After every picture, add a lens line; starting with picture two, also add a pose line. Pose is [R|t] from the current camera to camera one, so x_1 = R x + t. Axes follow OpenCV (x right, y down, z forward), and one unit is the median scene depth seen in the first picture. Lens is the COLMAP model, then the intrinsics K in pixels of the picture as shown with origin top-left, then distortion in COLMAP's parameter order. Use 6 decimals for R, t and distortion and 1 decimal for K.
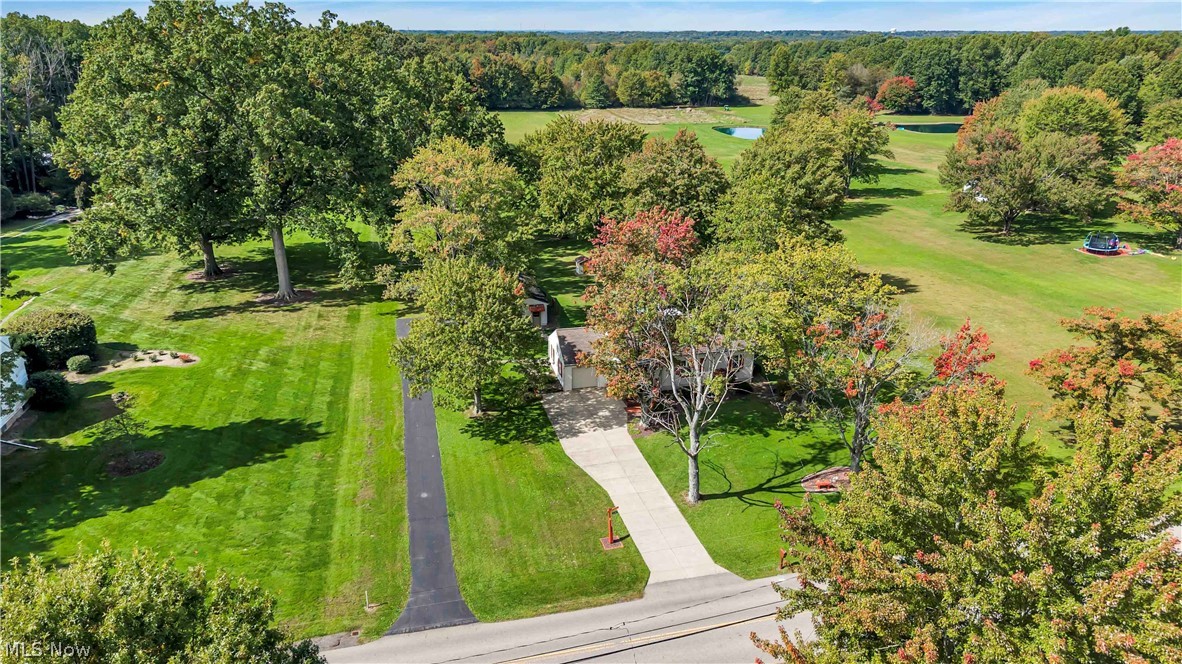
lens RADIAL K [[812.4, 0, 594.8], [0, 812.4, 332.6], [0, 0, 1]] dist [0.032531, -0.010909]
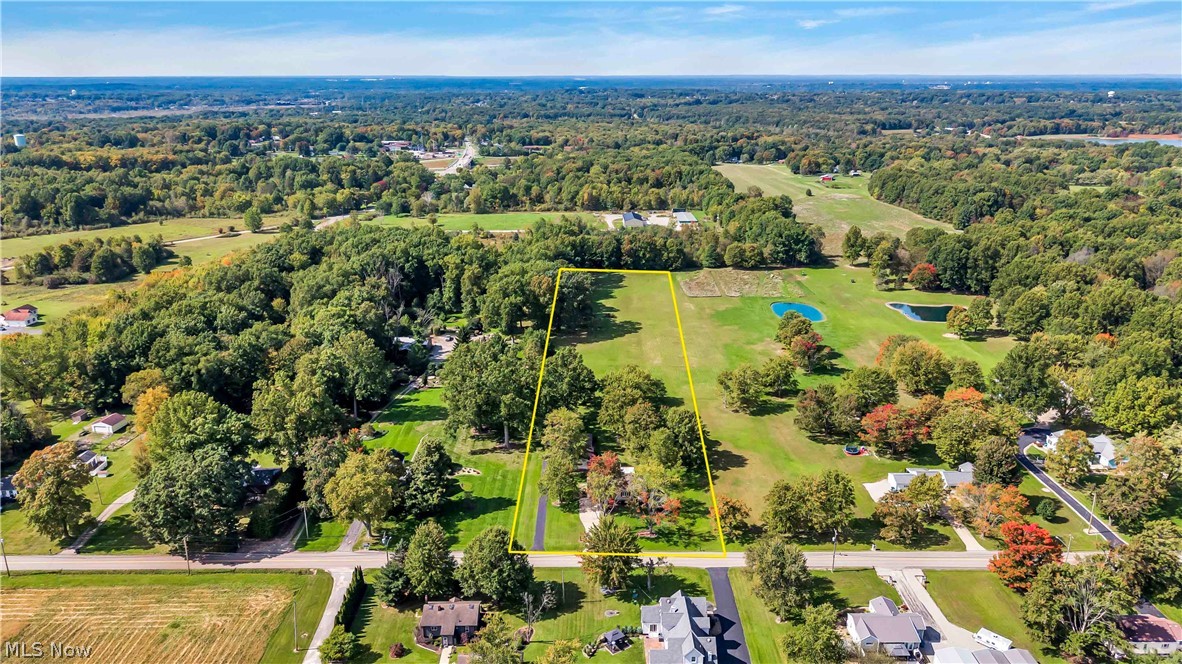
lens RADIAL K [[812.4, 0, 585.1], [0, 812.4, 327.5], [0, 0, 1]] dist [0.032531, -0.010909]
pose [[0.970876, 0.061751, -0.231488, 0.385524], [-0.075471, 0.995849, -0.050882, -0.255196], [0.227385, 0.066871, 0.971506, -1.287541]]
